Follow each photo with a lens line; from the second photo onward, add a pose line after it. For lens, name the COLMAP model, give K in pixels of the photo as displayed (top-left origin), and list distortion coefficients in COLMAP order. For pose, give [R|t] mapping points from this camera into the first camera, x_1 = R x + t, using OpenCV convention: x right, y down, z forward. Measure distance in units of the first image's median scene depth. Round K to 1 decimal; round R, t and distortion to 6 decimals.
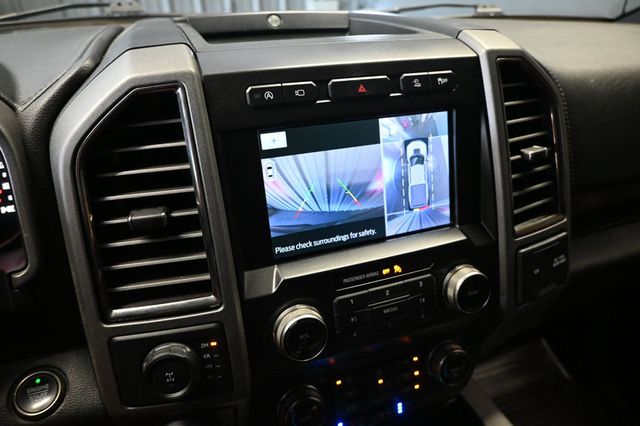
lens RADIAL K [[437.3, 0, 315.7], [0, 437.3, 216.7], [0, 0, 1]] dist [0.006168, 0.000508]
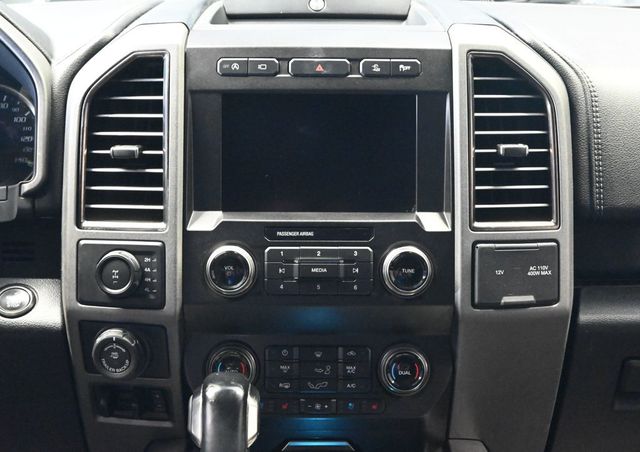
lens RADIAL K [[1287.3, 0, 320.1], [0, 1287.3, 224.1], [0, 0, 1]] dist [-0.033187, 0.000000]
pose [[0.944200, 0.102684, -0.312958, 1.232449], [-0.166941, 0.968270, -0.185967, 0.742801], [0.283932, 0.227835, 0.931383, -2.079520]]
